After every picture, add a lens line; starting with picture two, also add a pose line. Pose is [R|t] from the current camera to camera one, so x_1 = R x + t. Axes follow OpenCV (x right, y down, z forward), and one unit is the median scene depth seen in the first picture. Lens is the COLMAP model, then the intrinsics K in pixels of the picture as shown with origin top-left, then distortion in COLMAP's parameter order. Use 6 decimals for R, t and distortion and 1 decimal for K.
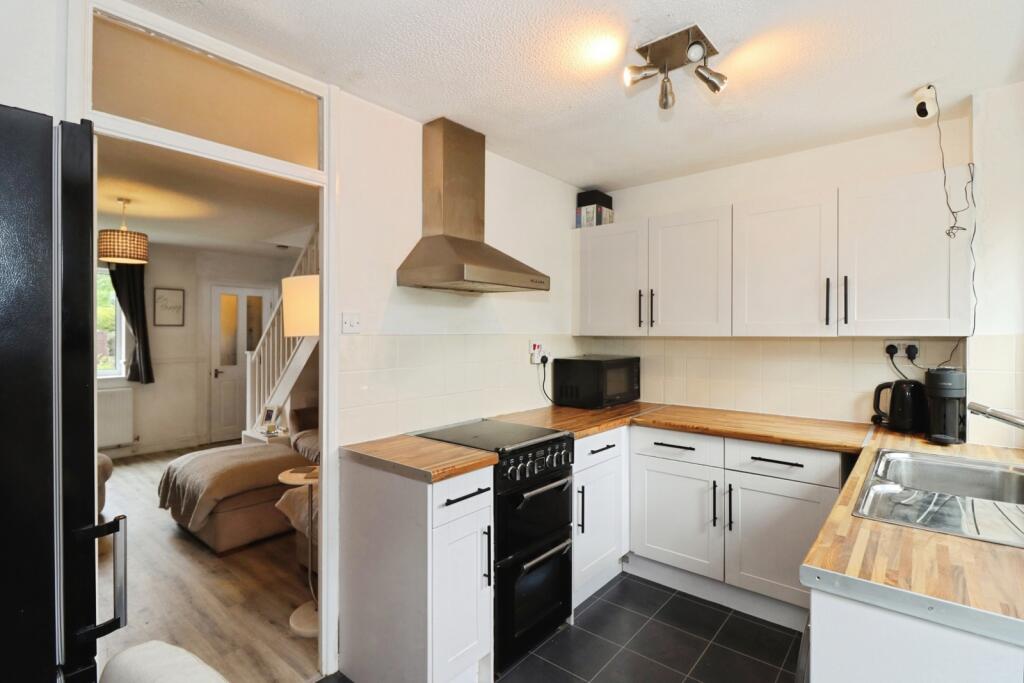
lens RADIAL K [[487.4, 0, 516.3], [0, 487.4, 342.2], [0, 0, 1]] dist [-0.000992, -0.011383]
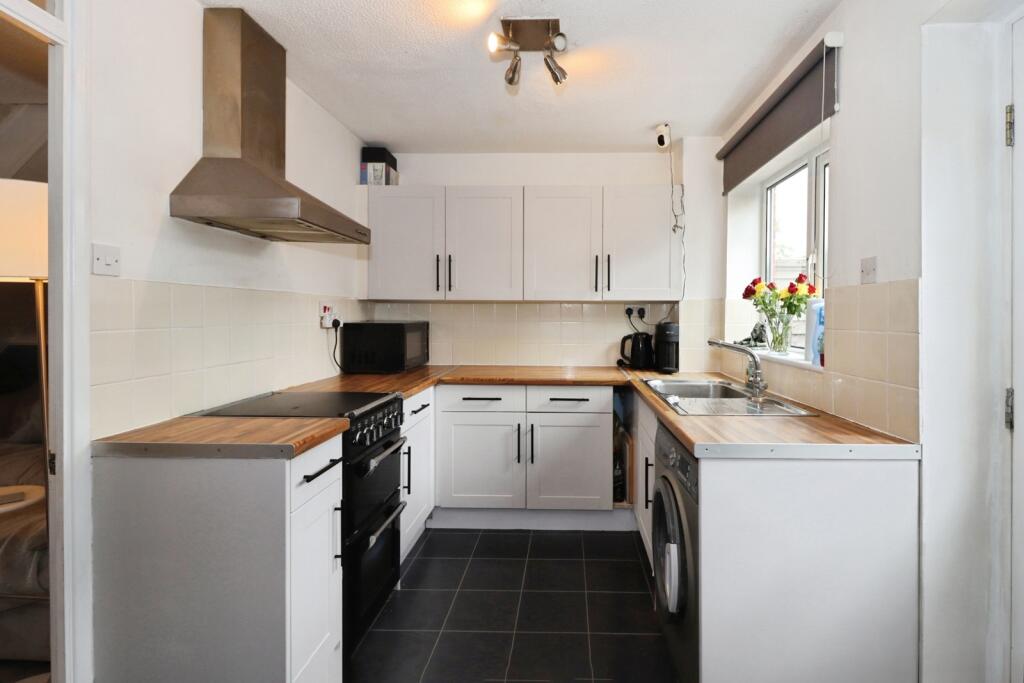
lens RADIAL K [[487.4, 0, 516.3], [0, 487.4, 342.2], [0, 0, 1]] dist [-0.000992, -0.011383]
pose [[0.780346, -0.018072, 0.625087, -0.310428], [0.000553, 0.999602, 0.028210, 0.056826], [-0.625348, -0.021668, 0.780045, 0.101984]]
